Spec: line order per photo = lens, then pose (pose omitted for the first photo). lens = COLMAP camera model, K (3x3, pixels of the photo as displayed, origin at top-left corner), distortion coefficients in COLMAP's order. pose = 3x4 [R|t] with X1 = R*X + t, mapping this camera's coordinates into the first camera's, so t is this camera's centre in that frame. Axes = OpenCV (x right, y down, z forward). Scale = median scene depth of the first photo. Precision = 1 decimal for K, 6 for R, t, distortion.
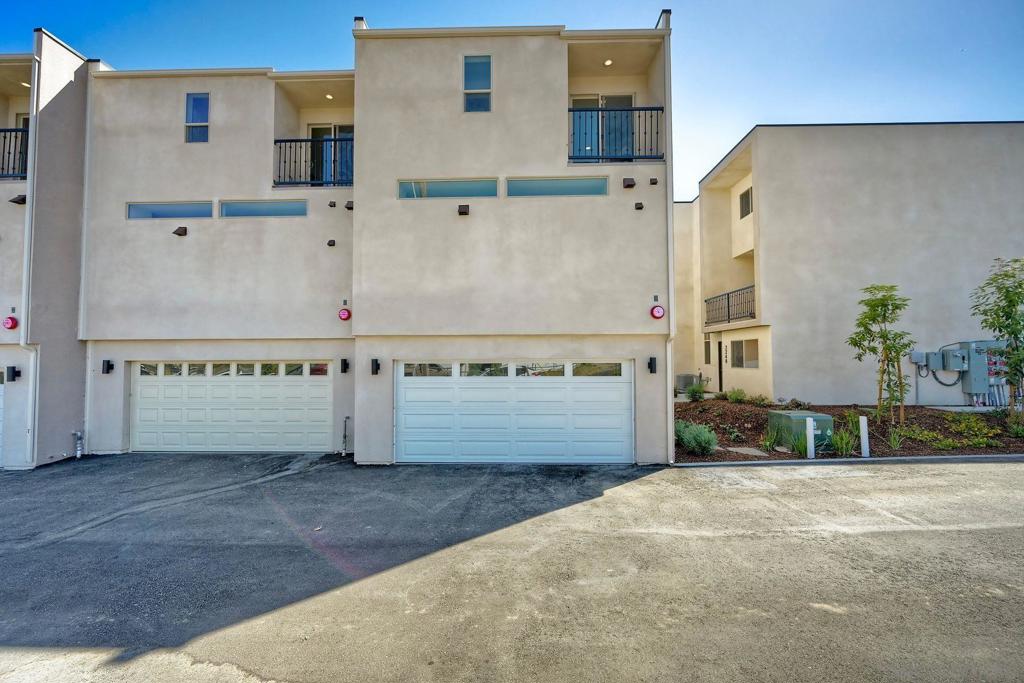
lens RADIAL K [[404.8, 0, 512.0], [0, 404.8, 341.5], [0, 0, 1]] dist [-0.002858, 0.000117]
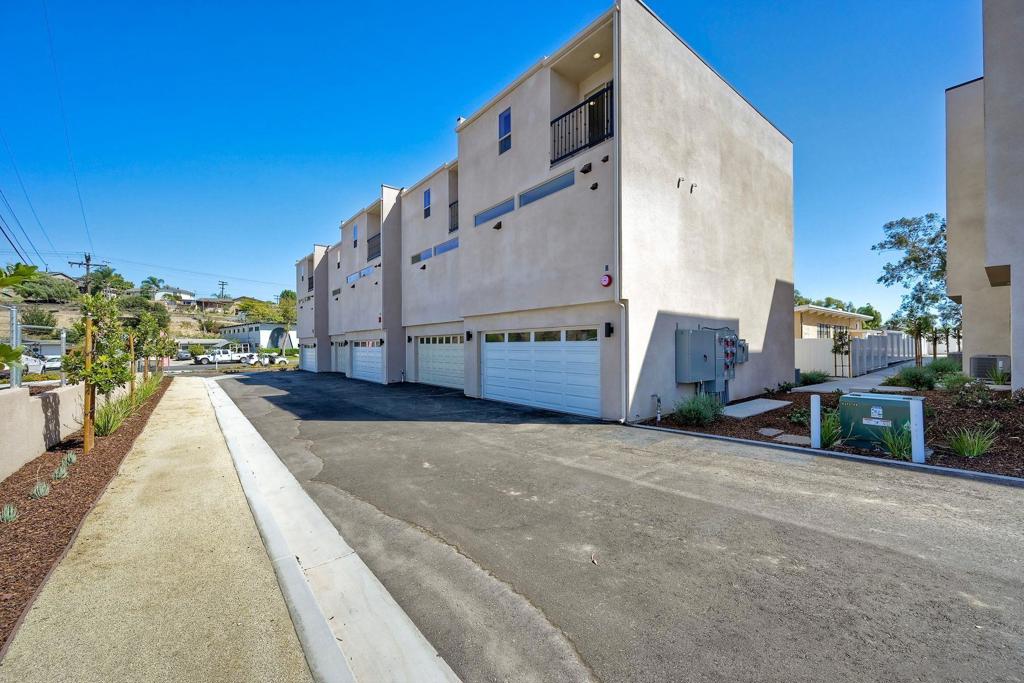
lens RADIAL K [[404.8, 0, 512.0], [0, 404.8, 341.5], [0, 0, 1]] dist [-0.002858, 0.000117]
pose [[0.644685, -0.008734, -0.764398, 0.989797], [0.033896, 0.999278, 0.017170, 0.061461], [0.763696, -0.036980, 0.644516, 0.097279]]
